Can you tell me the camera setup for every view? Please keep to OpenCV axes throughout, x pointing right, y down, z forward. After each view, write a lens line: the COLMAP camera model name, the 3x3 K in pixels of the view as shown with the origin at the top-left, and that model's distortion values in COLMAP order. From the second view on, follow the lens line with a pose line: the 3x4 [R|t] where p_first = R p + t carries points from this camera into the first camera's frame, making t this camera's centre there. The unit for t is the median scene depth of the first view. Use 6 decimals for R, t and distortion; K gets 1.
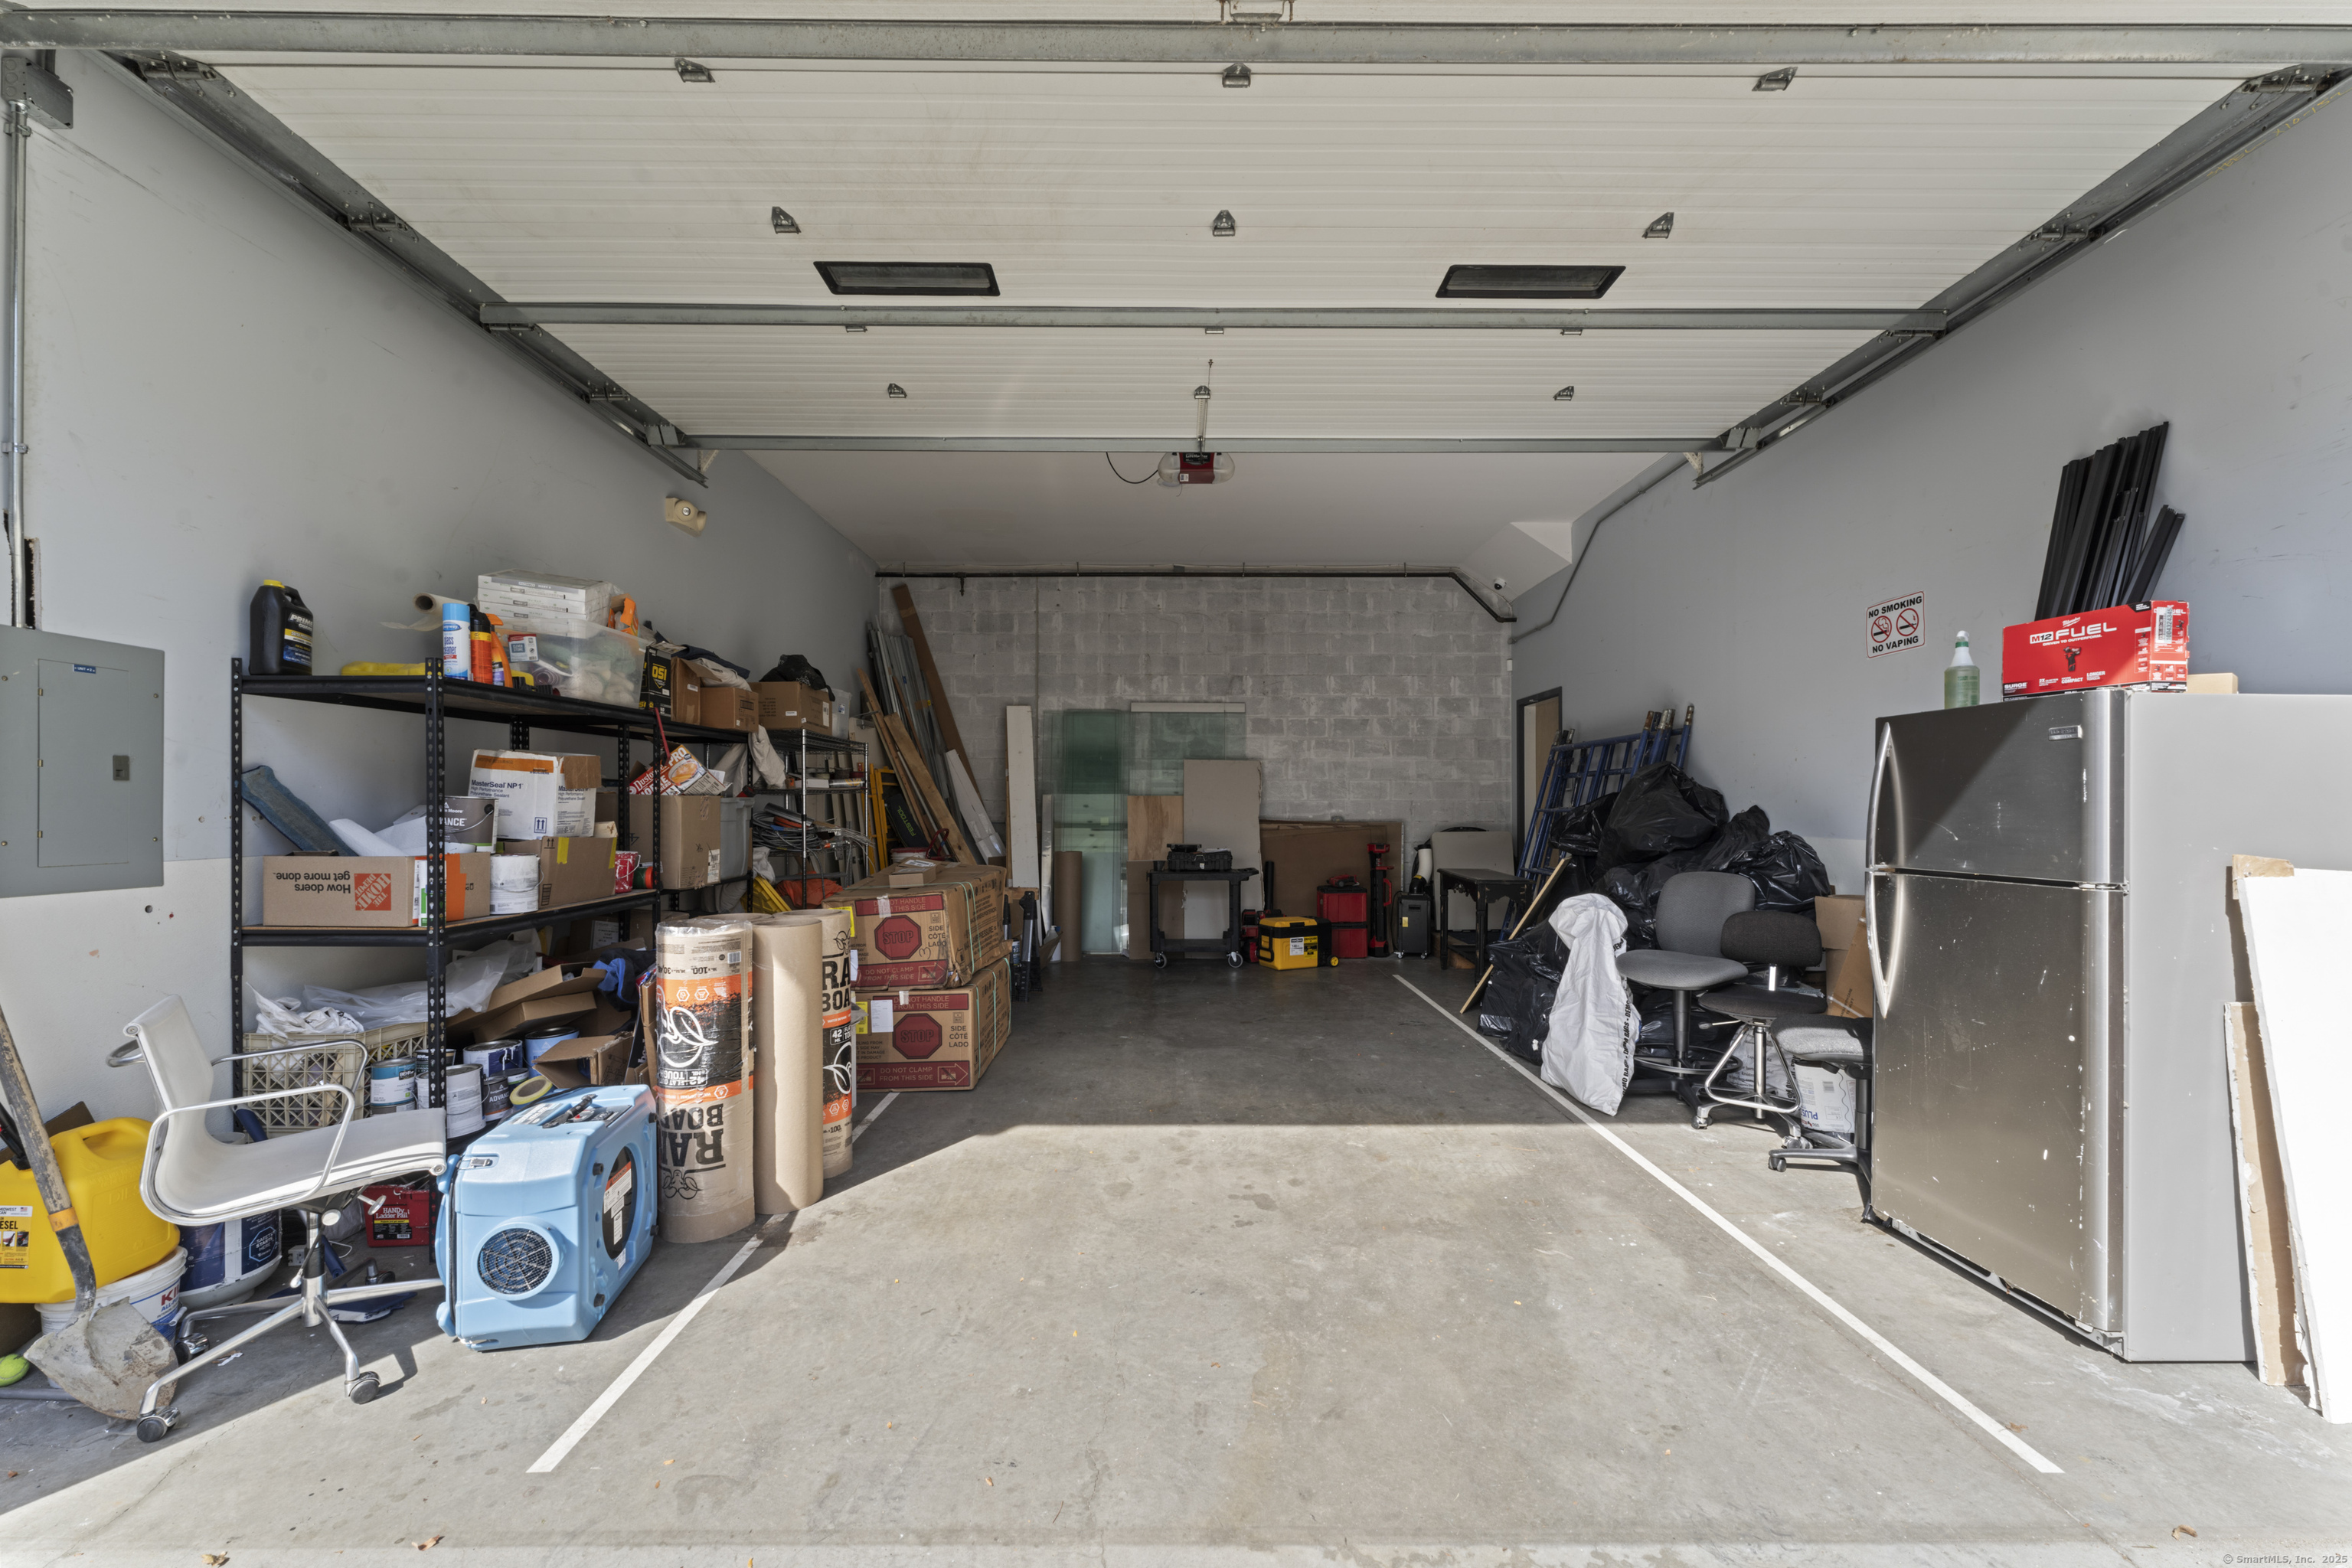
lens RADIAL K [[950.9, 0, 1179.7], [0, 950.9, 801.4], [0, 0, 1]] dist [0.001103, 0.000952]
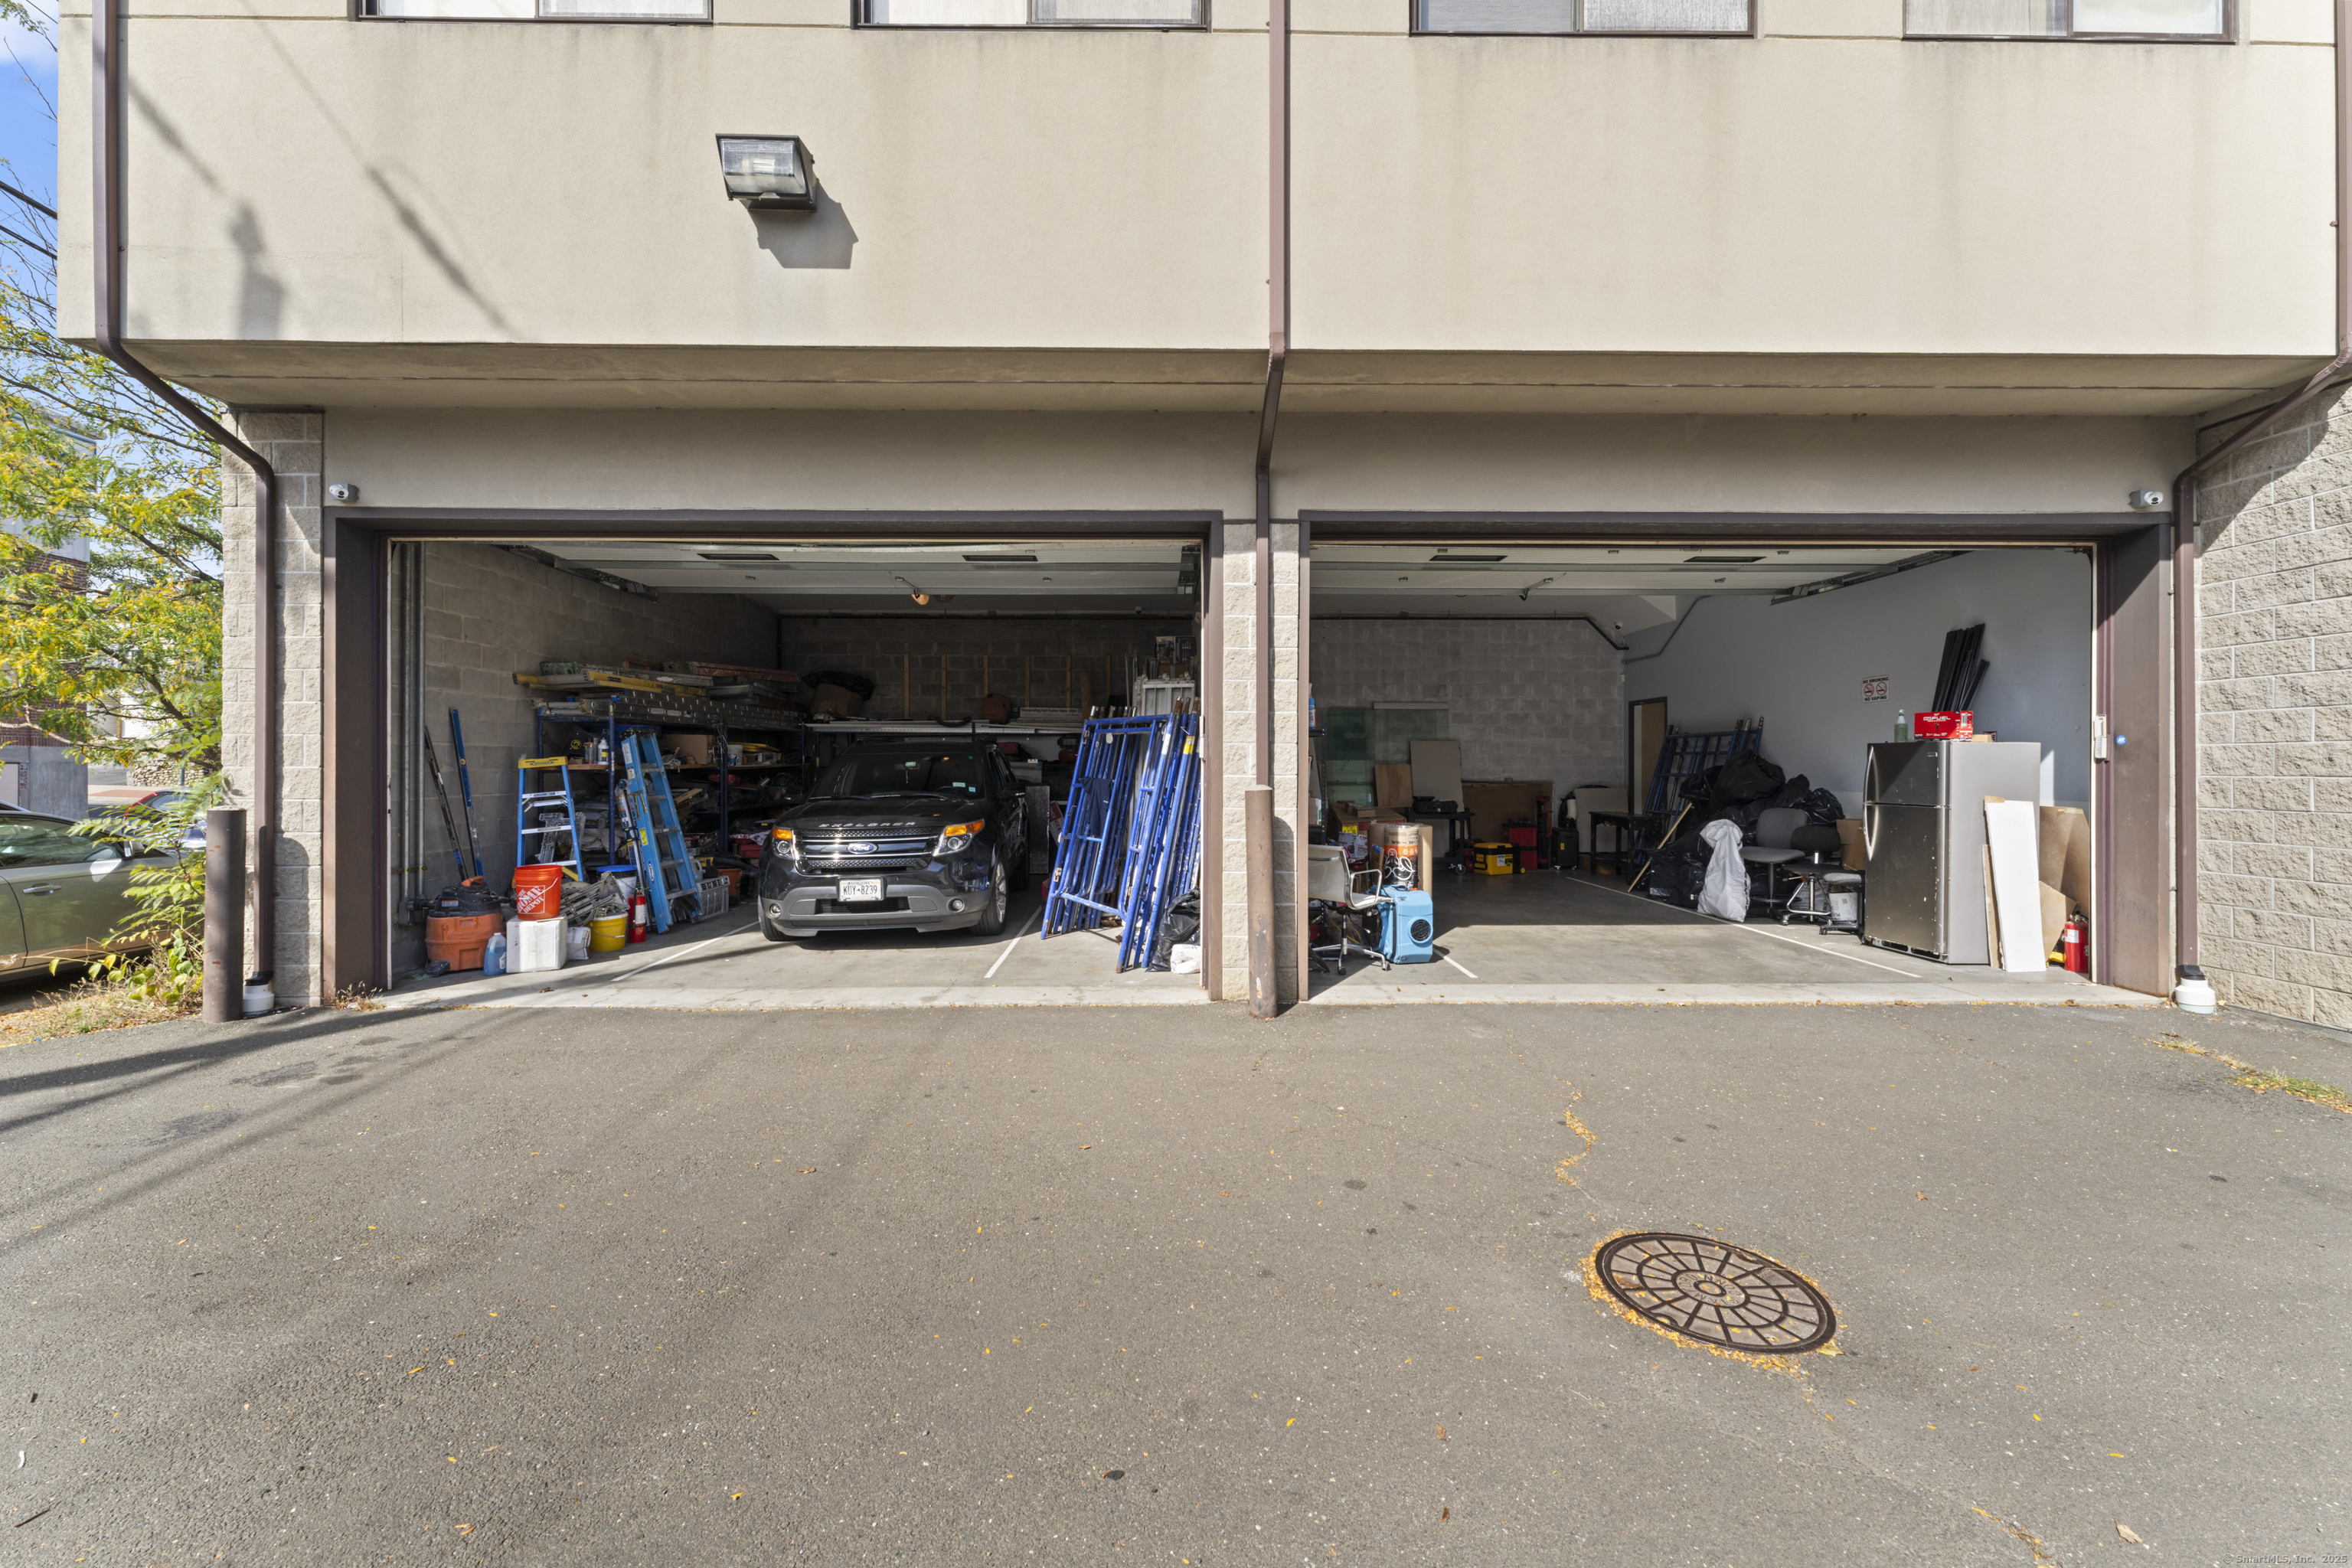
lens RADIAL K [[950.9, 0, 1176.1], [0, 950.9, 768.9], [0, 0, 1]] dist [0.001103, 0.000952]
pose [[0.999947, -0.000239, 0.010338, -0.572814], [0.000117, 0.999931, 0.011786, -0.025158], [-0.010340, -0.011784, 0.999877, -0.764165]]
